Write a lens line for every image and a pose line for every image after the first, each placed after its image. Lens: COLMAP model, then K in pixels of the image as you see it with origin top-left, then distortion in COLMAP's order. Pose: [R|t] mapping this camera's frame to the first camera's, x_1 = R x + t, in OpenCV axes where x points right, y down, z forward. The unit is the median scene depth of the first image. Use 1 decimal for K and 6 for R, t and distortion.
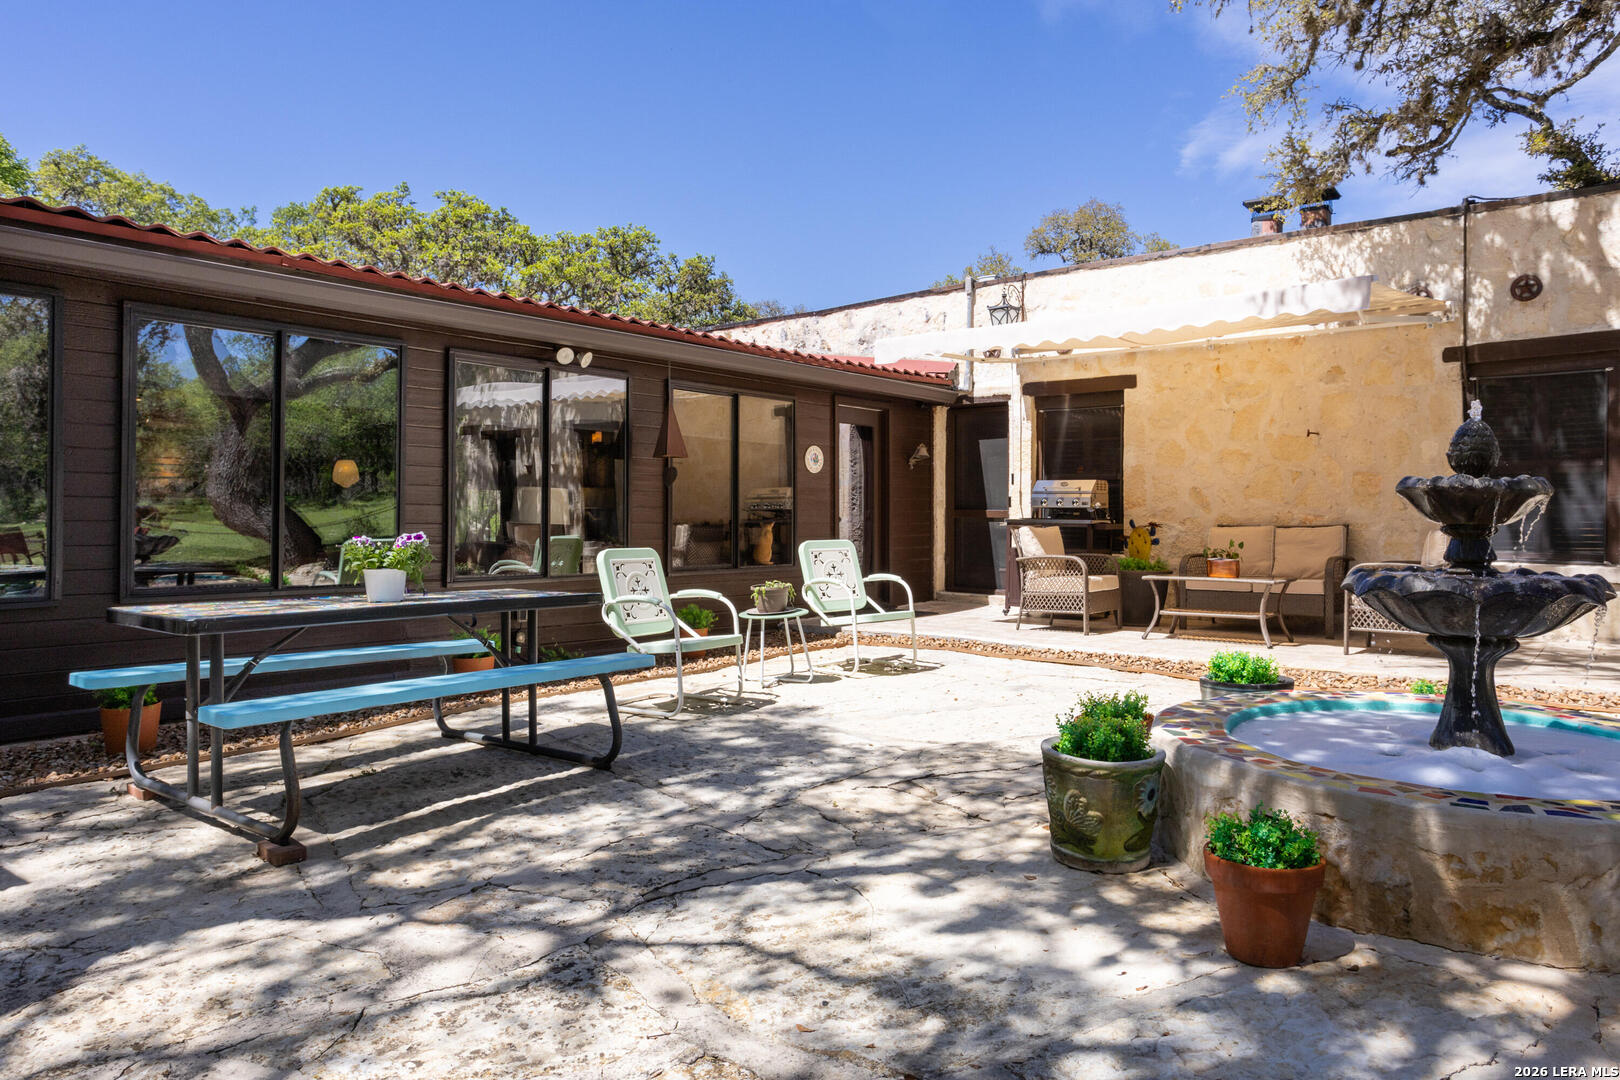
lens RADIAL K [[1105.8, 0, 810.2], [0, 1105.8, 511.1], [0, 0, 1]] dist [-0.006424, 0.004116]
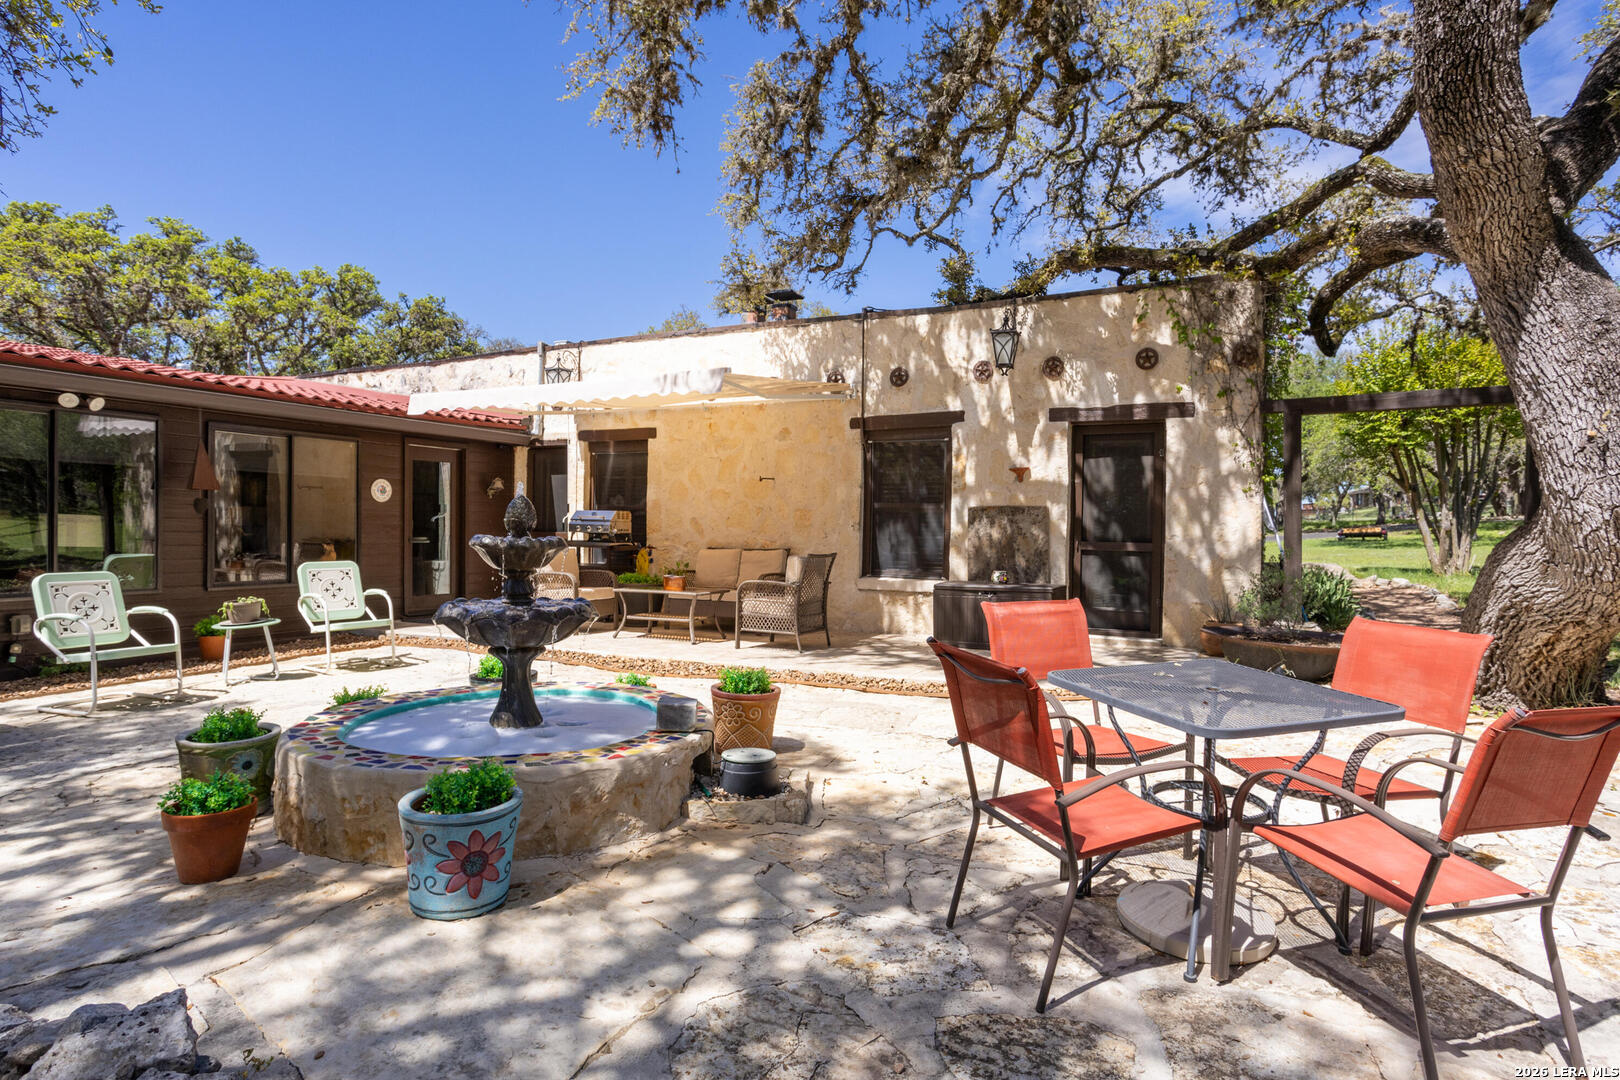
lens RADIAL K [[946.1, 0, 810.0], [0, 946.1, 540.0], [0, 0, 1]] dist [-0.004495, 0.057870]
pose [[0.977926, 0.006651, 0.208847, 0.257949], [-0.011157, 0.999730, 0.020404, -0.020267], [-0.208655, -0.022284, 0.977735, -0.107336]]
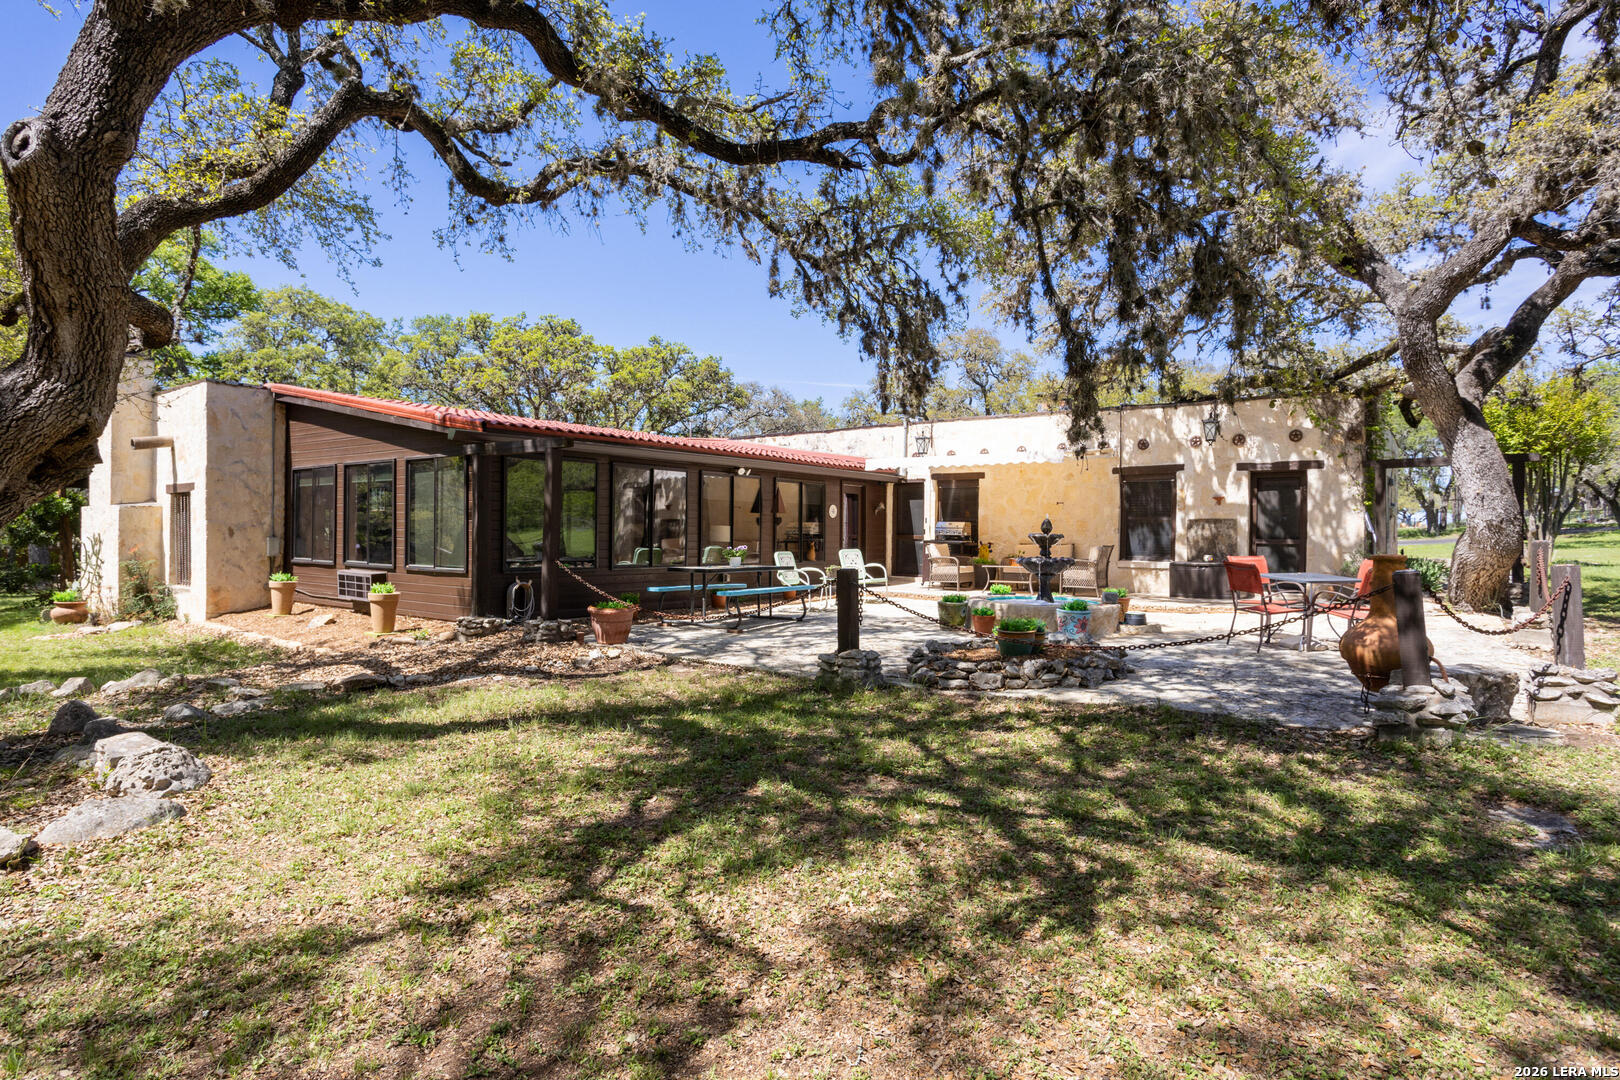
lens RADIAL K [[946.1, 0, 810.0], [0, 946.1, 540.0], [0, 0, 1]] dist [-0.004495, 0.057870]
pose [[0.997646, 0.005244, 0.068369, -0.172595], [-0.006150, 0.999896, 0.013045, -0.016415], [-0.068293, -0.013435, 0.997575, -0.839730]]
